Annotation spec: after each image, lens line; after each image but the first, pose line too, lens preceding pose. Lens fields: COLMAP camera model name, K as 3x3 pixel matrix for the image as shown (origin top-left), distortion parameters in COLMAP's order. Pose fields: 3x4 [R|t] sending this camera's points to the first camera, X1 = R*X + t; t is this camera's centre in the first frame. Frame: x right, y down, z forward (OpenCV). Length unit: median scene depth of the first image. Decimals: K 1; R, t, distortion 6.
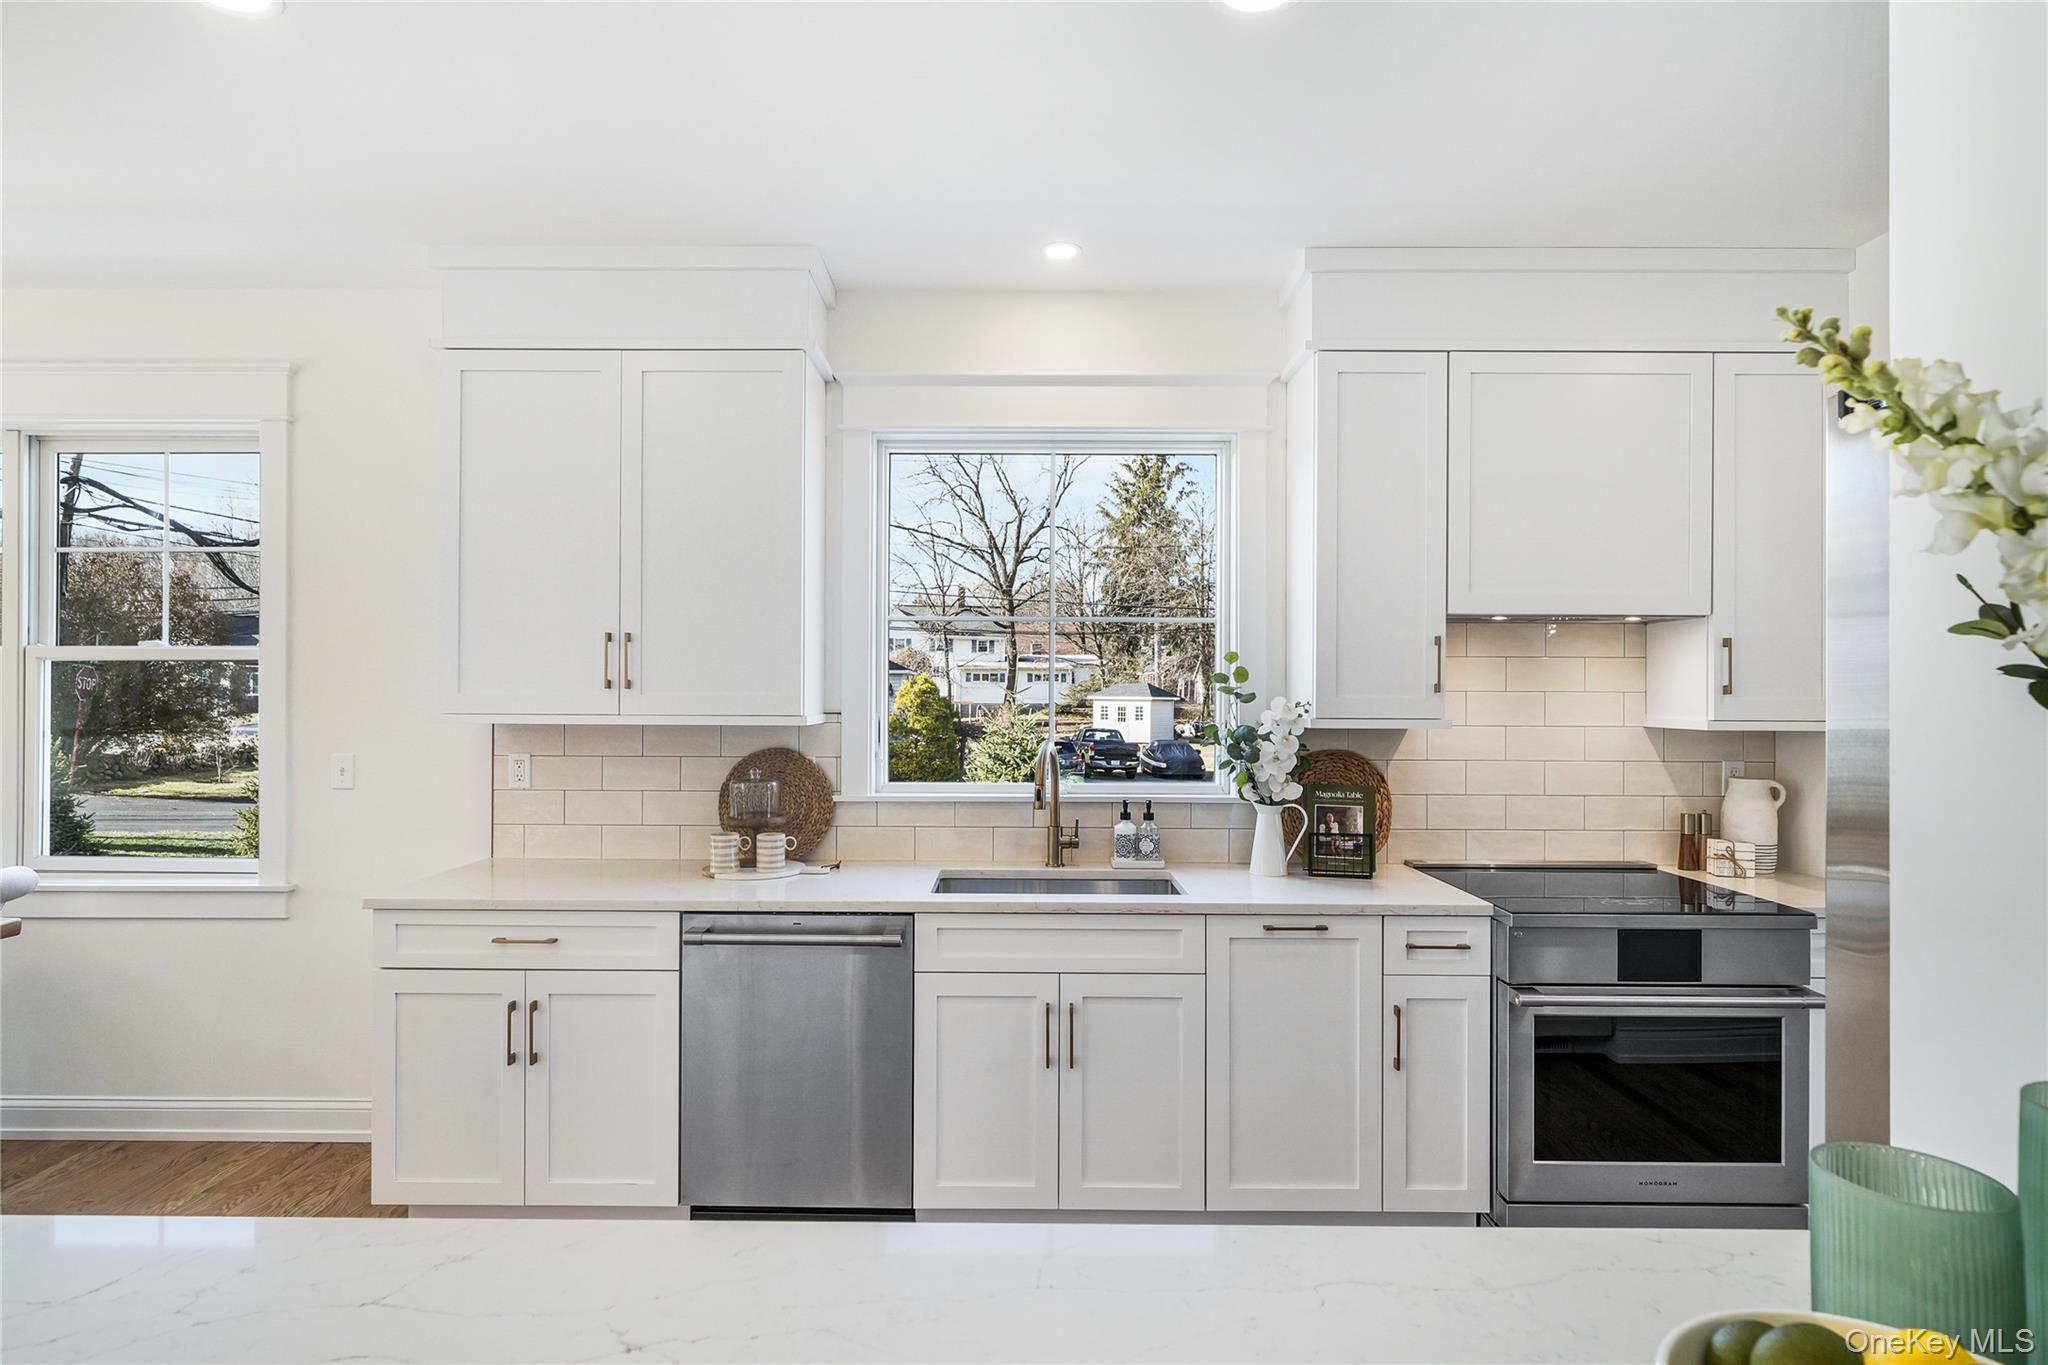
lens RADIAL K [[1069.1, 0, 1024.0], [0, 1069.1, 683.1], [0, 0, 1]] dist [-0.001071, 0.000146]
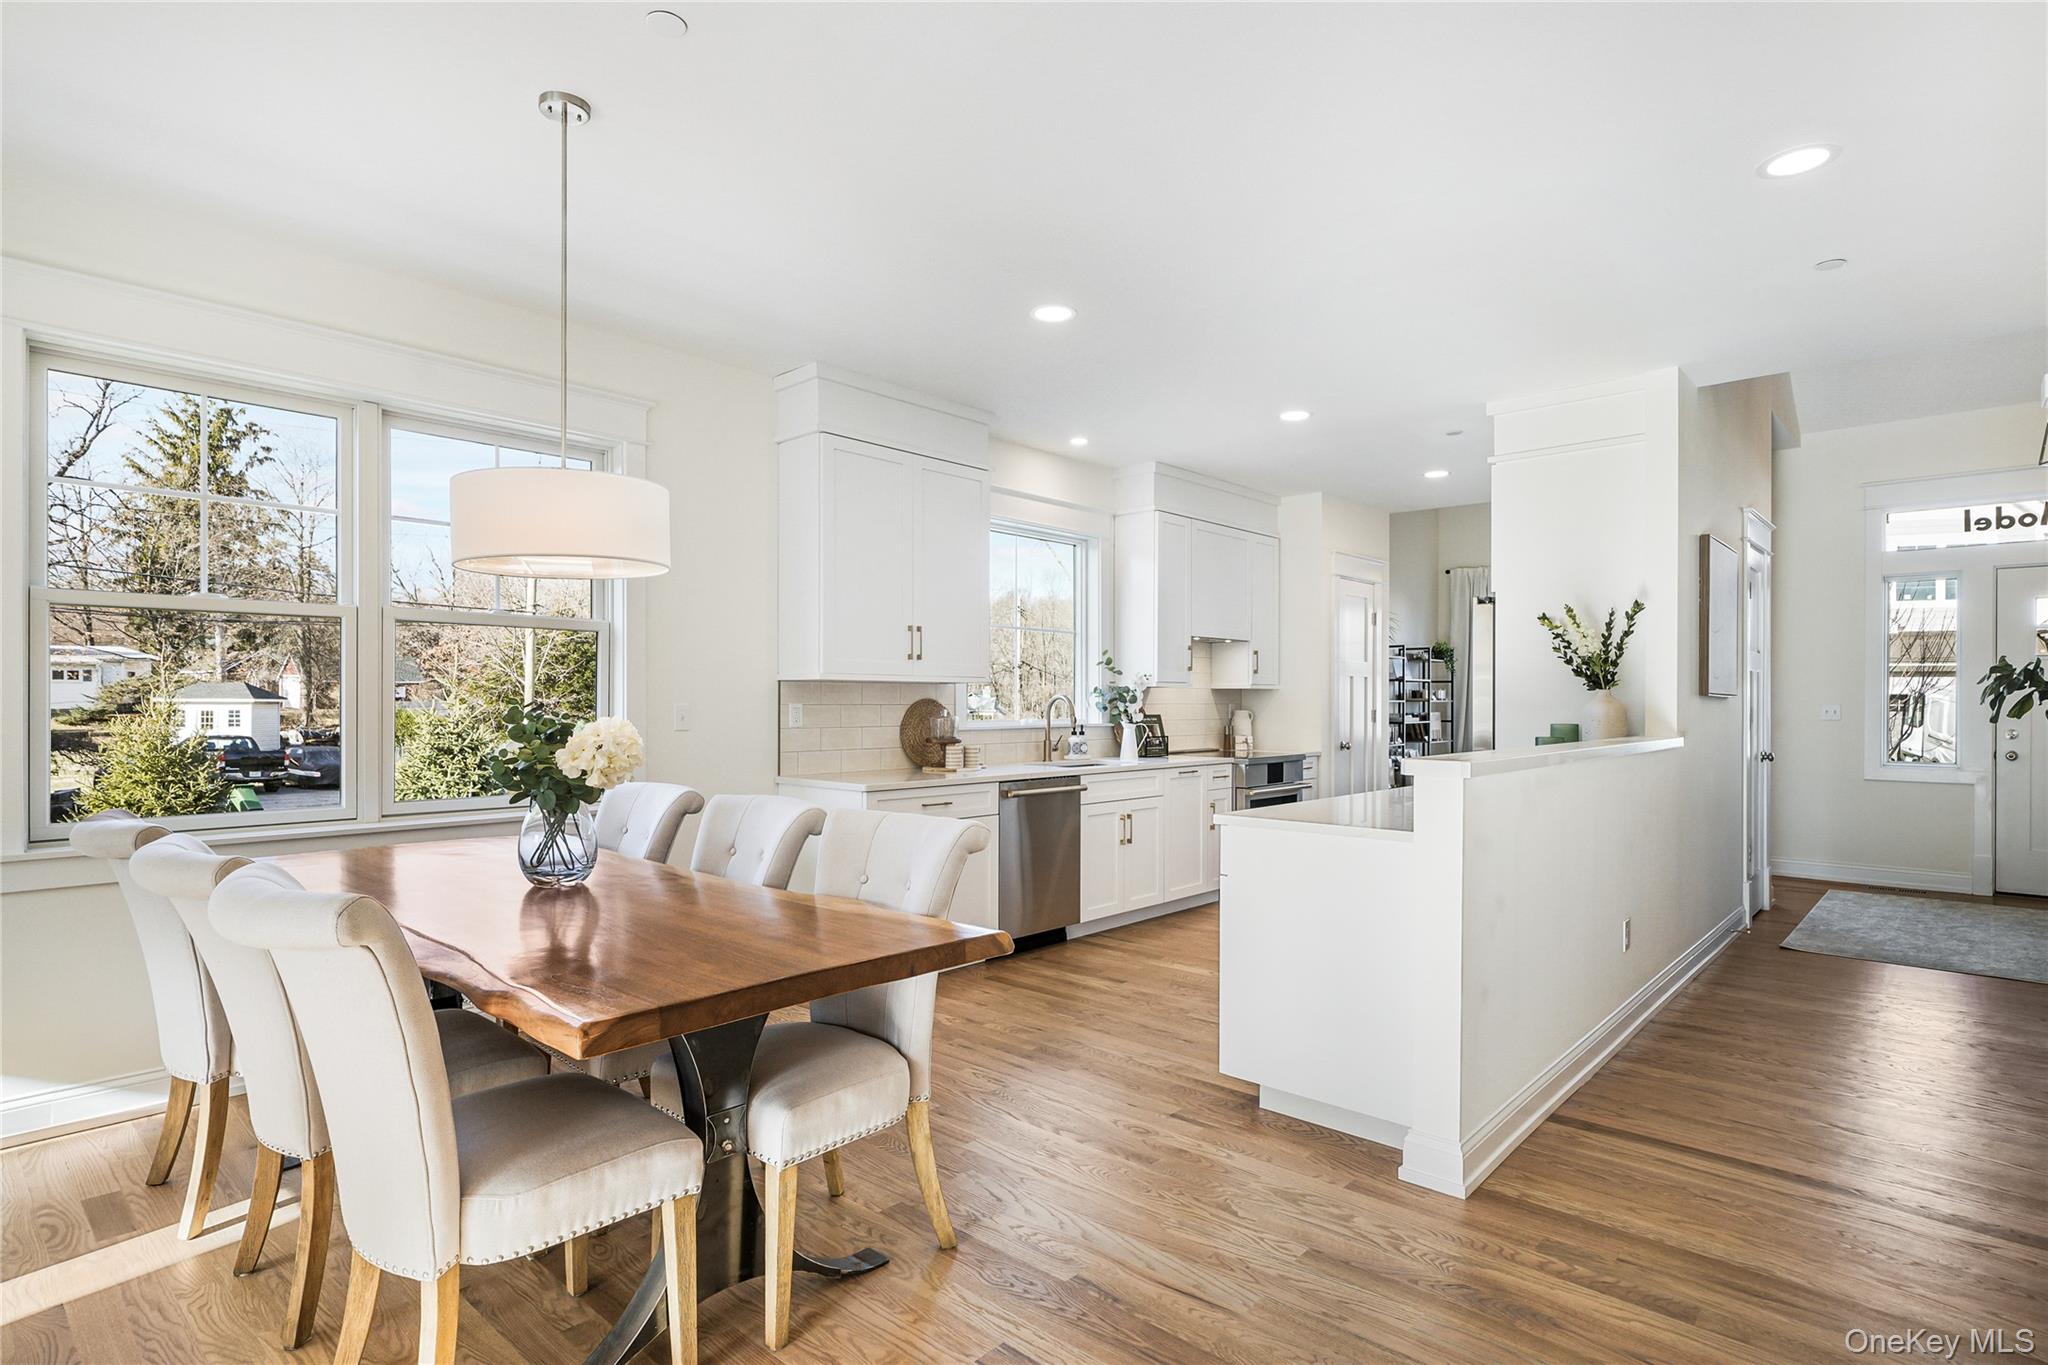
lens RADIAL K [[1069.1, 0, 1009.9], [0, 1069.1, 693.3], [0, 0, 1]] dist [-0.001071, 0.000146]
pose [[0.673527, 0.003023, 0.739157, -0.101641], [-0.006068, 0.999981, 0.001440, 0.003714], [-0.739138, -0.005455, 0.673532, -0.014806]]
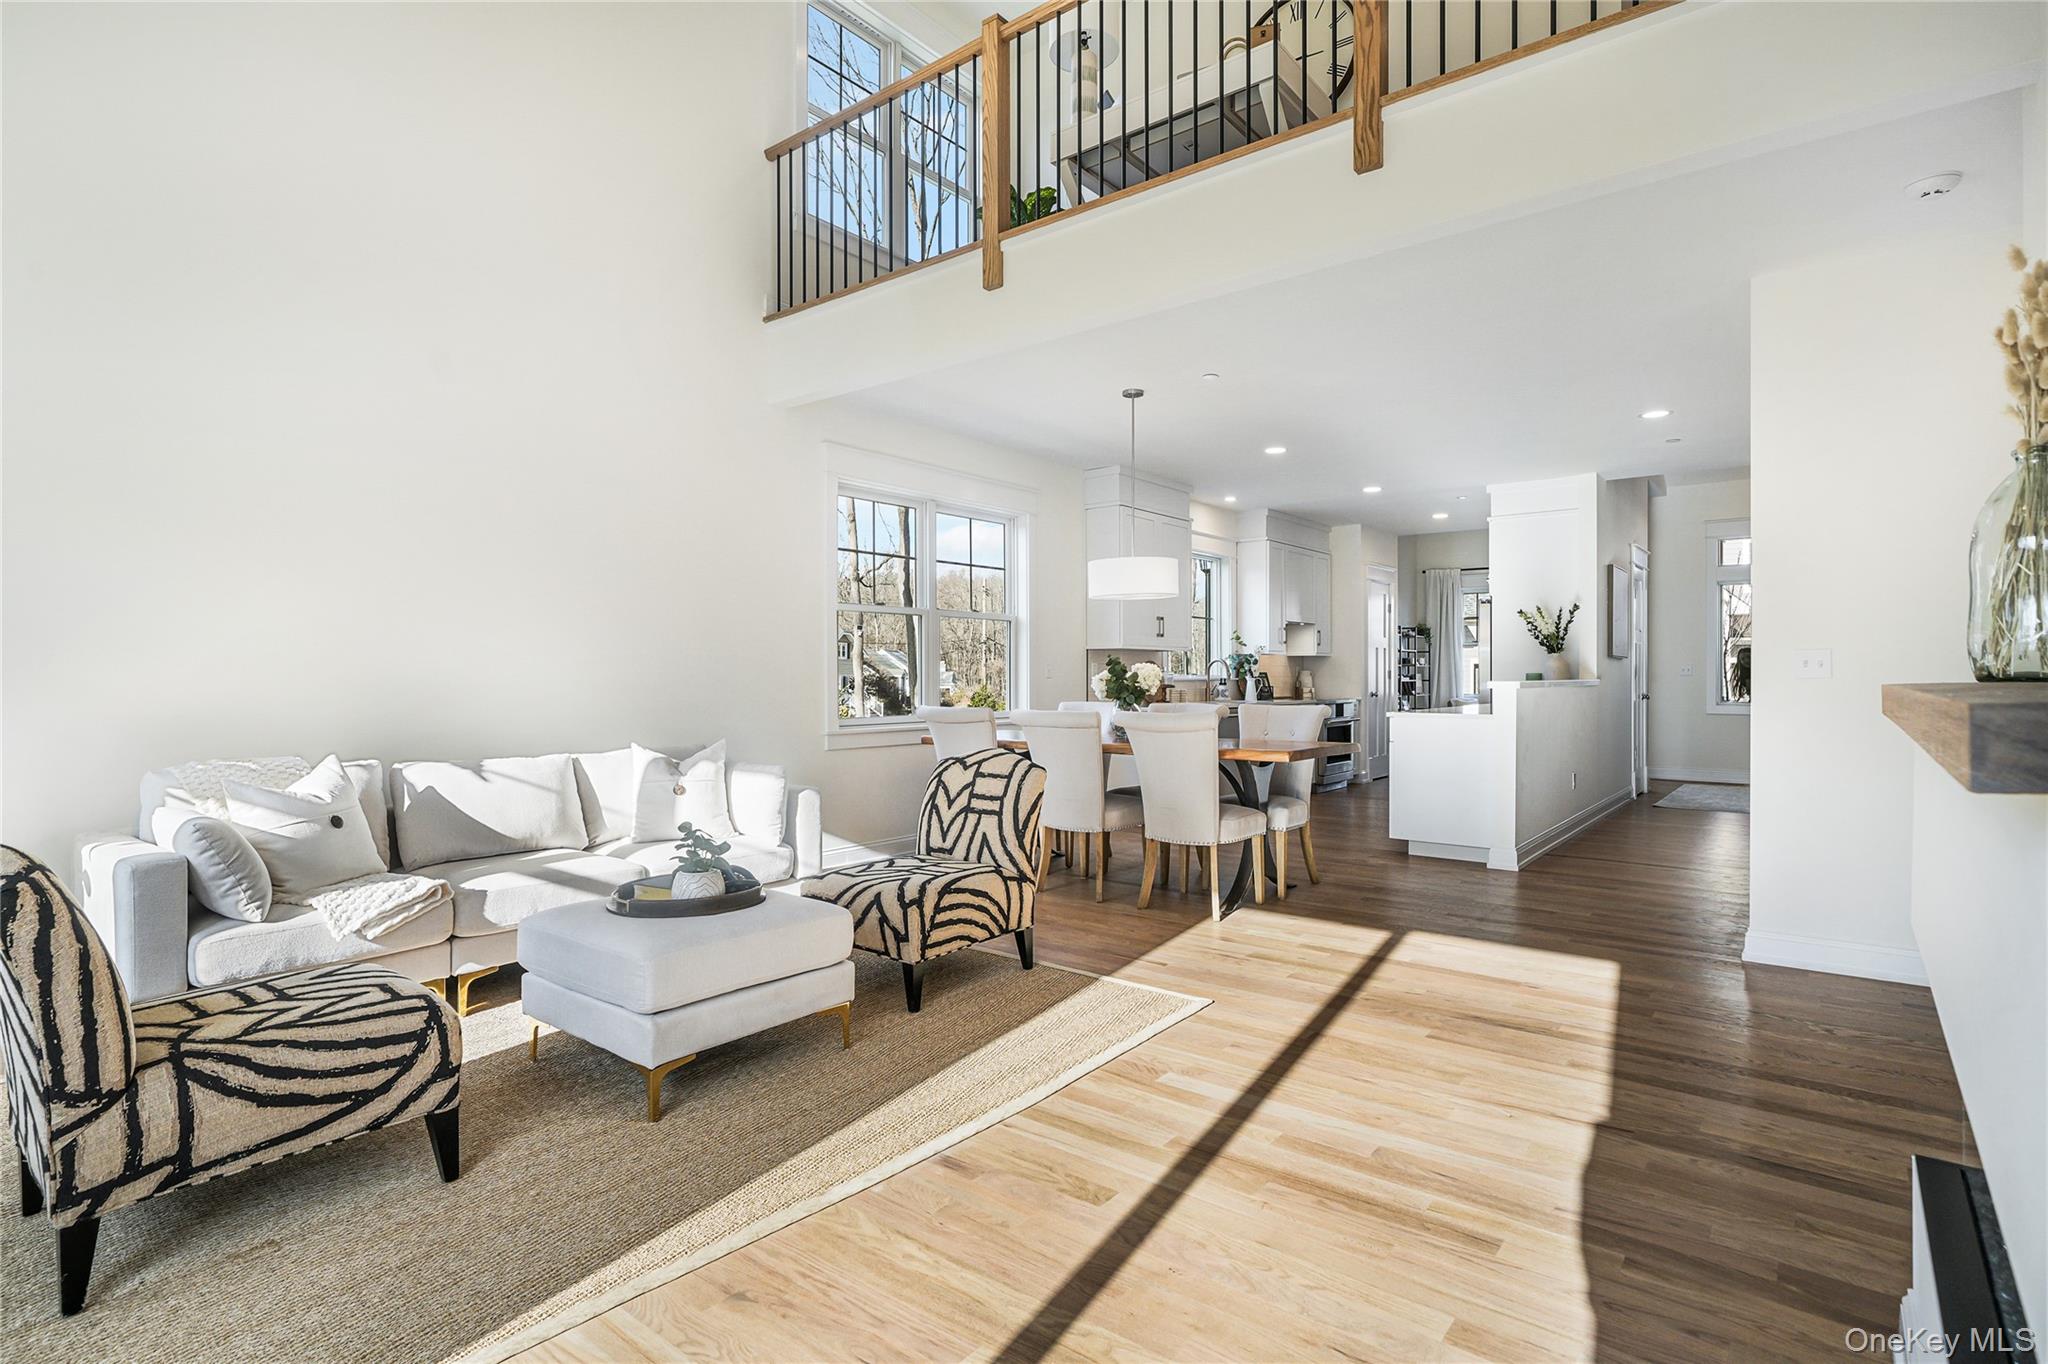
lens RADIAL K [[1069.1, 0, 1004.4], [0, 1069.1, 674.5], [0, 0, 1]] dist [-0.001071, 0.000146]
pose [[0.618658, -0.003299, 0.785654, -0.284767], [-0.001841, 0.999982, 0.005648, 0.008390], [-0.785658, -0.004940, 0.618641, -0.039712]]
